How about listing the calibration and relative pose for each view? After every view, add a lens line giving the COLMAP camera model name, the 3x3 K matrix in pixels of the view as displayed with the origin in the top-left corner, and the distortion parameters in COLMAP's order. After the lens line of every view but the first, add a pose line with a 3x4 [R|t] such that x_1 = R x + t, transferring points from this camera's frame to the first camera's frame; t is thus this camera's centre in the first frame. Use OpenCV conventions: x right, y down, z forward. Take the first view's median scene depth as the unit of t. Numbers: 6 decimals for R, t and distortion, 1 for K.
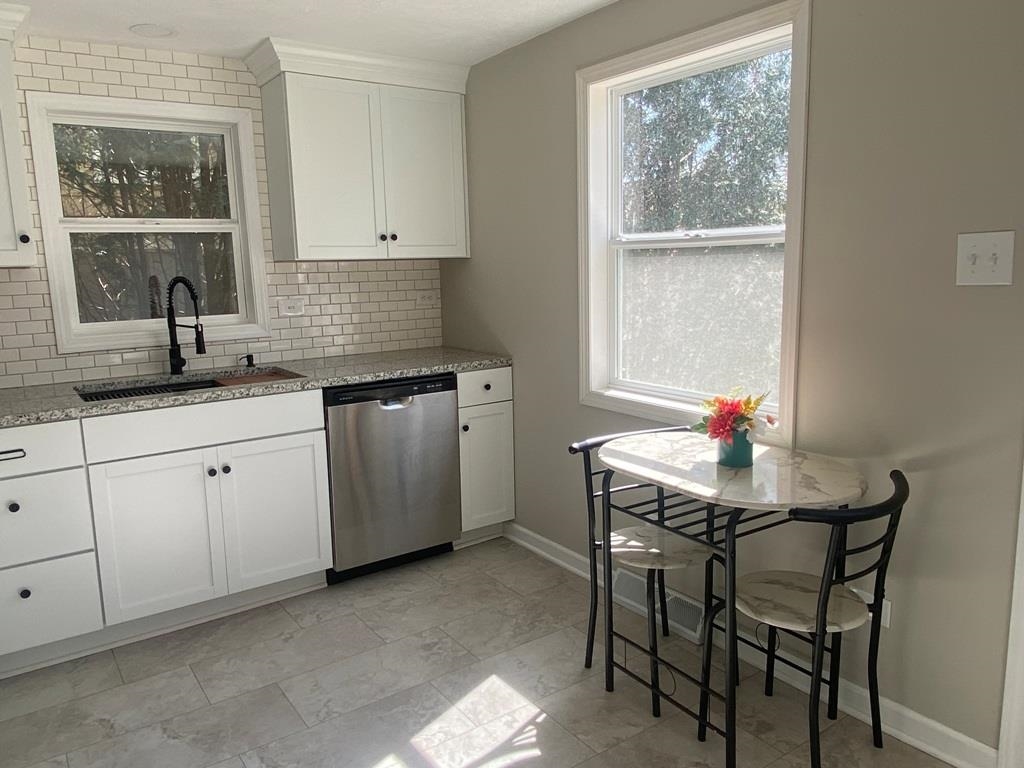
lens RADIAL K [[748.3, 0, 514.8], [0, 748.3, 378.9], [0, 0, 1]] dist [0.030218, -0.014600]
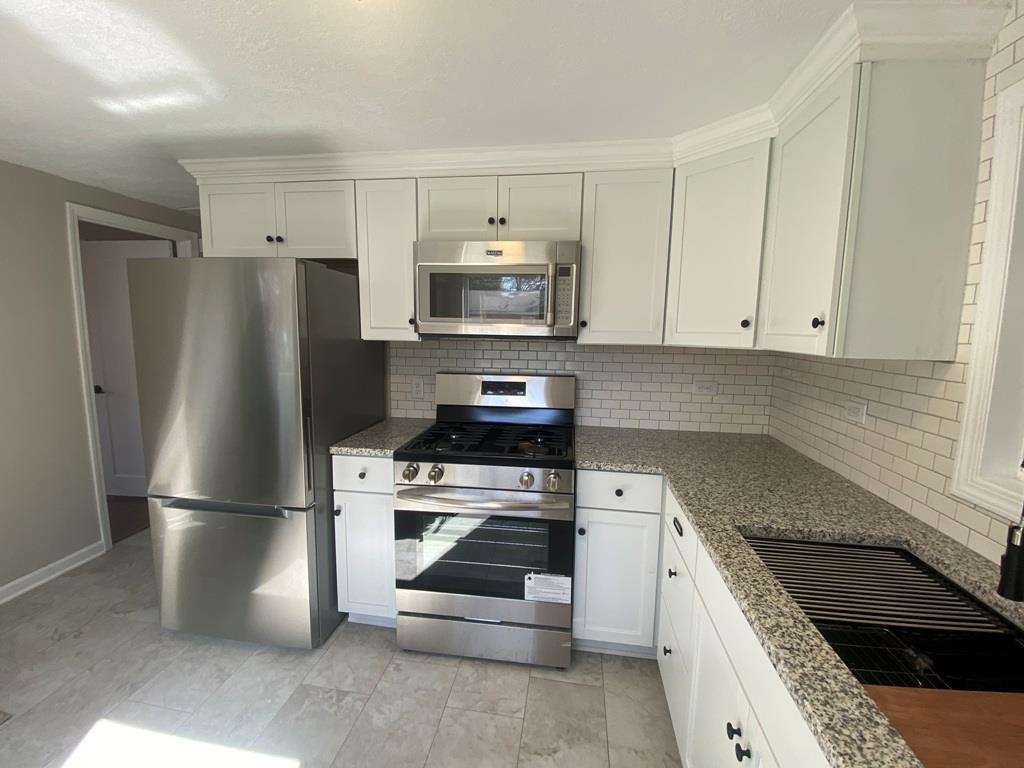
lens RADIAL K [[440.1, 0, 514.2], [0, 440.1, 384.4], [0, 0, 1]] dist [0.007039, -0.008480]
pose [[-0.695017, 0.102595, -0.711636, -0.069079], [-0.118518, 0.959880, 0.254134, -0.170155], [0.709158, 0.260969, -0.654973, 0.916528]]
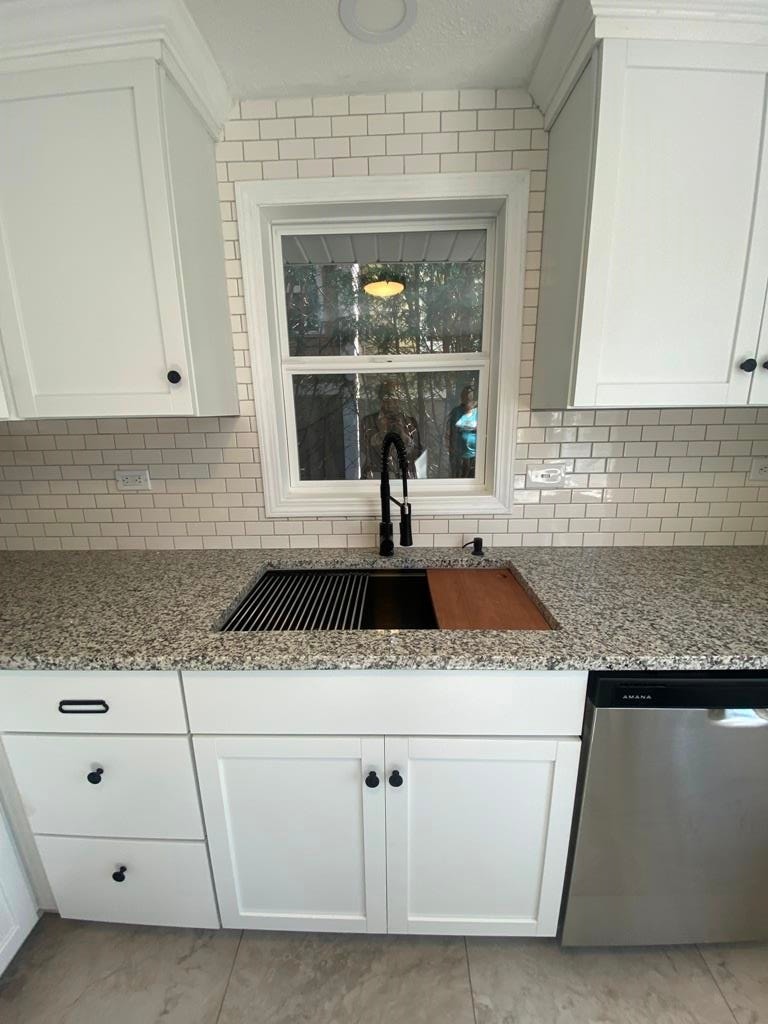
lens RADIAL K [[408.3, 0, 383.9], [0, 408.3, 512.3], [0, 0, 1]] dist [-0.001487, -0.003477]
pose [[0.799040, 0.154697, -0.581037, -0.214596], [-0.098438, 0.986955, 0.127397, -0.107210], [0.593165, -0.044599, 0.803844, 0.673256]]
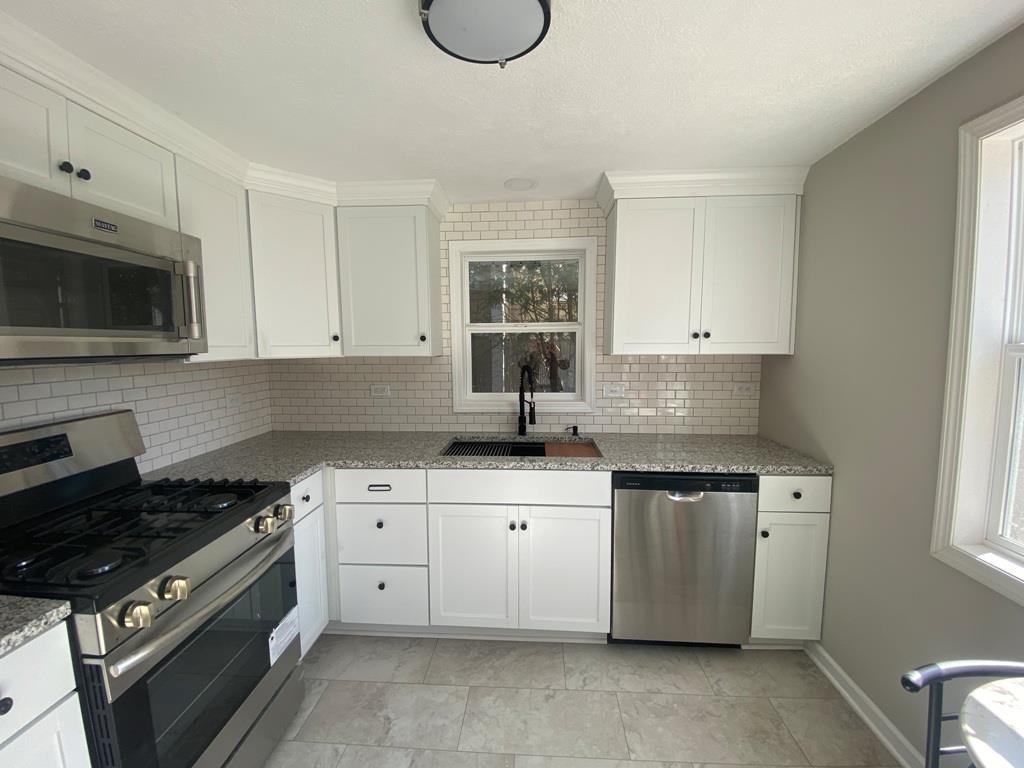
lens RADIAL K [[440.1, 0, 507.9], [0, 440.1, 380.6], [0, 0, 1]] dist [0.007039, -0.008480]
pose [[0.771508, 0.070609, -0.632289, 0.024980], [-0.113513, 0.993153, -0.027600, -0.081421], [0.626011, 0.093067, 0.774241, 0.371702]]
